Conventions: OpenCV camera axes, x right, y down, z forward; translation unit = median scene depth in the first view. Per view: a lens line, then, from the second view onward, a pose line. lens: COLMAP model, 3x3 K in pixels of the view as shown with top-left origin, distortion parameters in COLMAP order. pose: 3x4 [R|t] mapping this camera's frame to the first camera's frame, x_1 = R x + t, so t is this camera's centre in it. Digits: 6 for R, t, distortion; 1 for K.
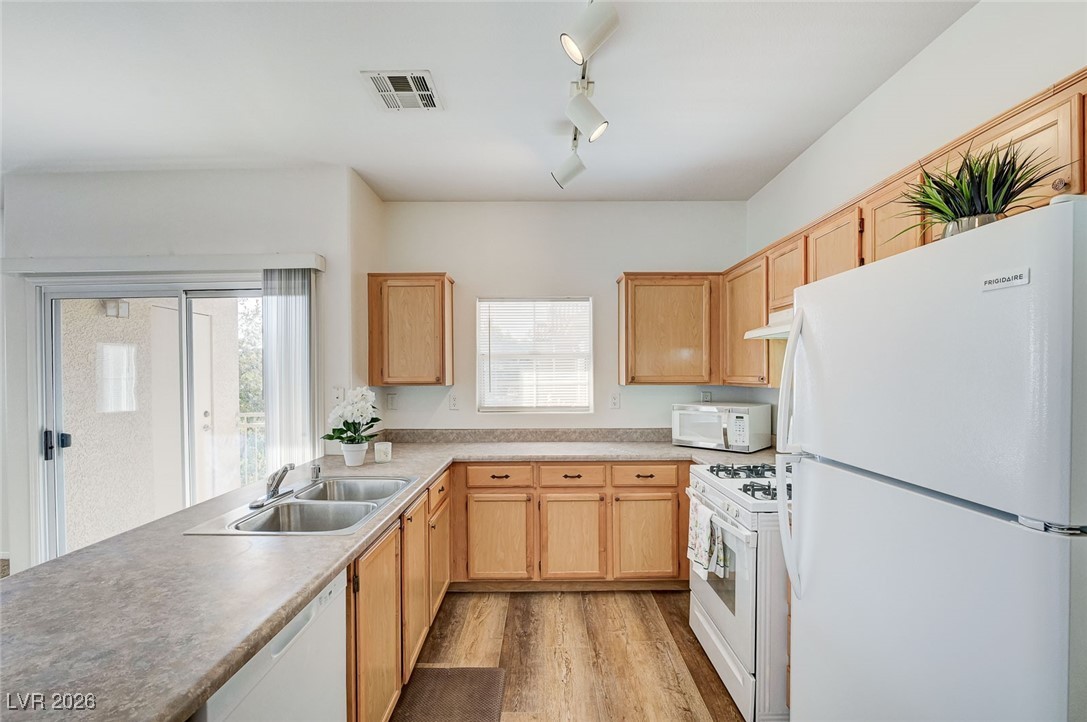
lens RADIAL K [[465.2, 0, 543.6], [0, 465.2, 374.3], [0, 0, 1]] dist [-0.015161, -0.000018]
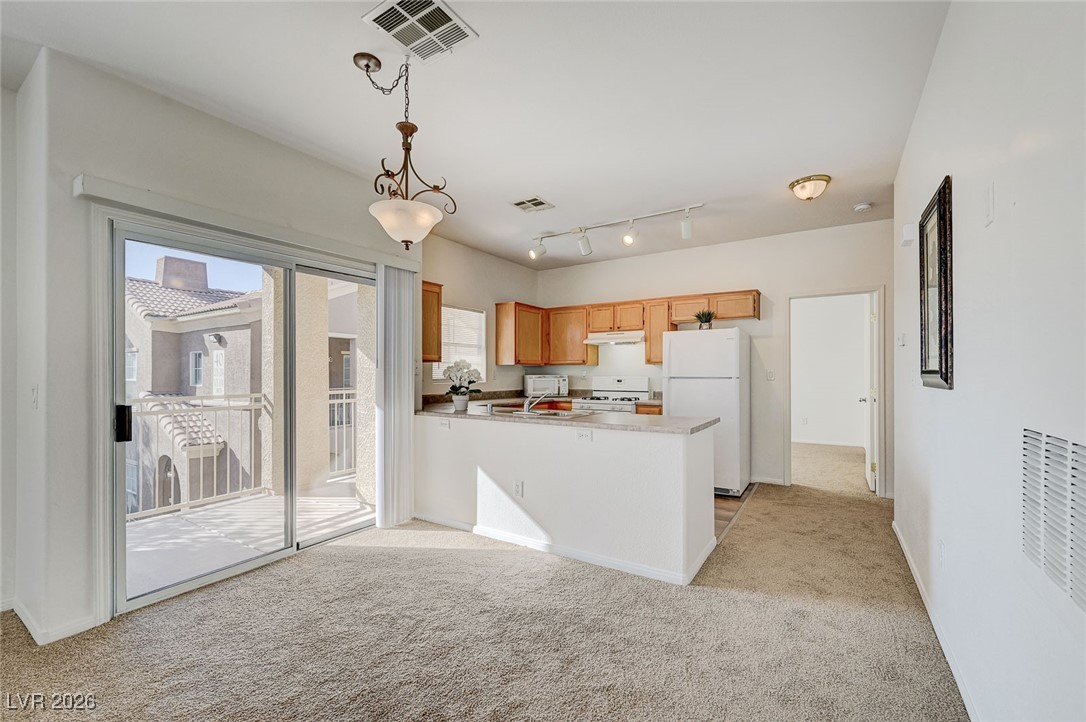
lens RADIAL K [[448.1, 0, 543.4], [0, 448.1, 371.4], [0, 0, 1]] dist [0.005470, 0.000081]
pose [[0.542701, 0.009120, 0.839877, -1.431841], [-0.002006, 0.999952, -0.009562, 0.077530], [-0.839924, 0.003504, 0.542693, -0.034885]]
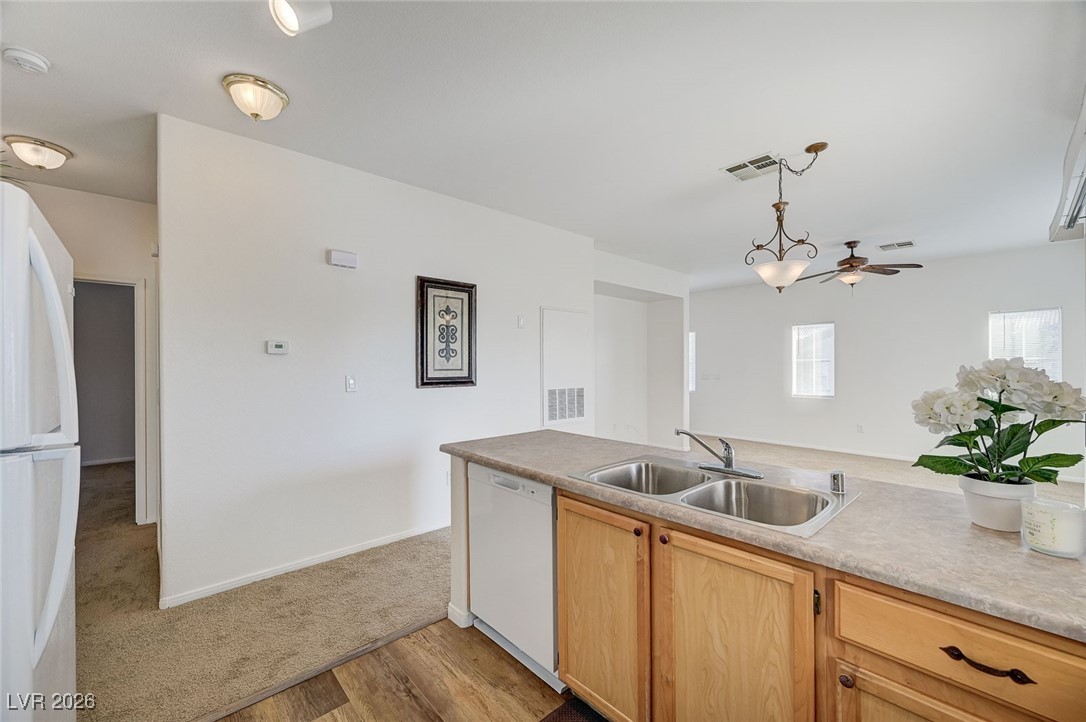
lens RADIAL K [[432.6, 0, 536.2], [0, 432.6, 361.5], [0, 0, 1]] dist [0.001292, 0.000130]
pose [[-0.747034, 0.003968, -0.664774, 0.215956], [0.006607, 0.999977, -0.001456, 0.024165], [0.664753, -0.005480, -0.747043, 0.965900]]
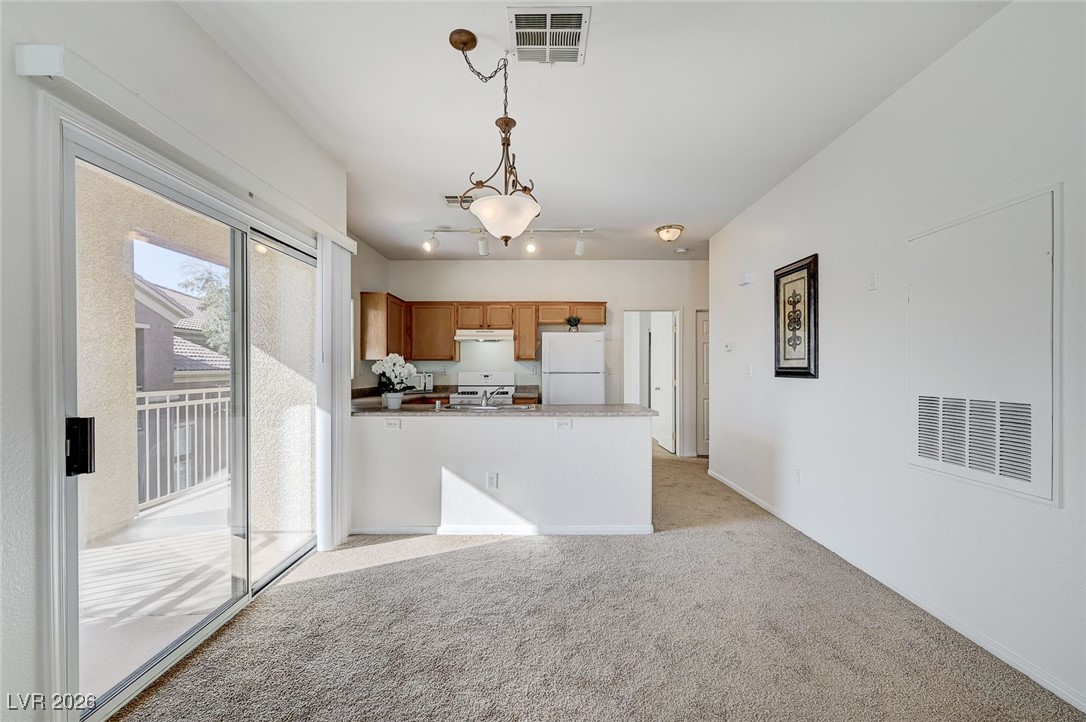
lens RADIAL K [[445.9, 0, 543.2], [0, 445.9, 369.2], [0, 0, 1]] dist [0.000490, 0.000252]
pose [[-0.000269, 0.005557, 0.999985, -1.680019], [0.000442, 0.999984, -0.005557, 0.079365], [-1.000000, 0.000441, -0.000271, 0.516798]]
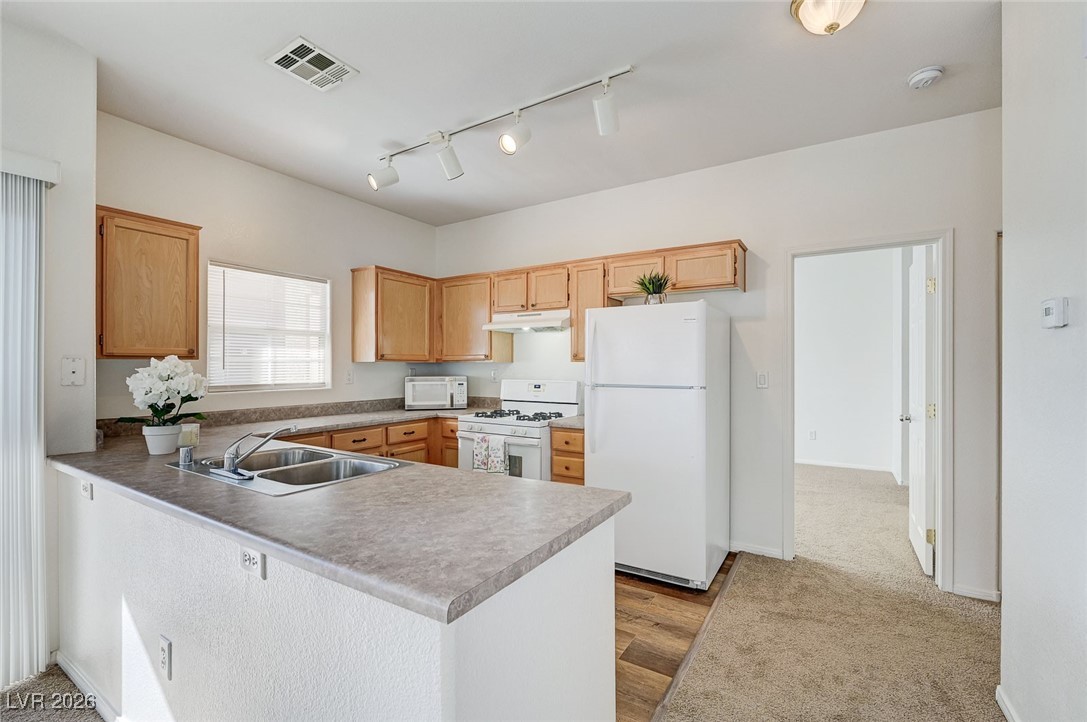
lens RADIAL K [[468.6, 0, 542.9], [0, 468.6, 364.8], [0, 0, 1]] dist [-0.000945, -0.000158]
pose [[0.534657, 0.006647, 0.845043, -0.702981], [-0.002513, 0.999977, -0.006276, 0.044032], [-0.845065, 0.001232, 0.534662, 0.013737]]
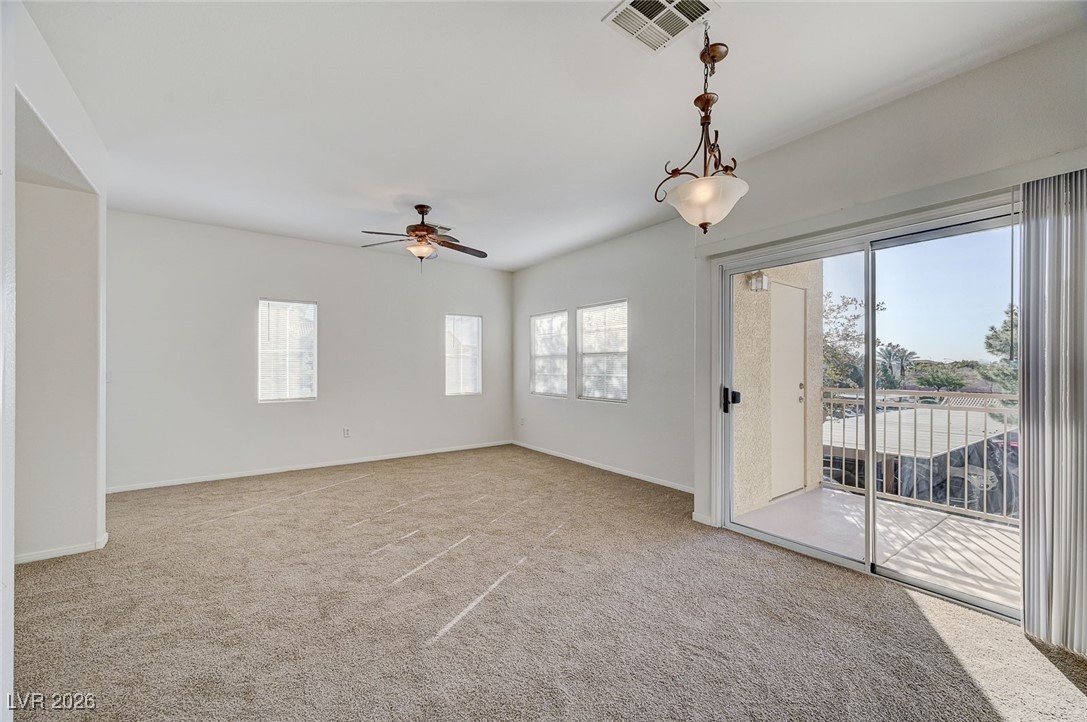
lens RADIAL K [[428.1, 0, 543.4], [0, 428.1, 369.3], [0, 0, 1]] dist [-0.000403, -0.000068]
pose [[0.595429, 0.013605, -0.803293, -0.517274], [-0.007462, 0.999907, 0.011403, 0.071627], [0.803373, -0.000796, 0.595475, -0.030364]]
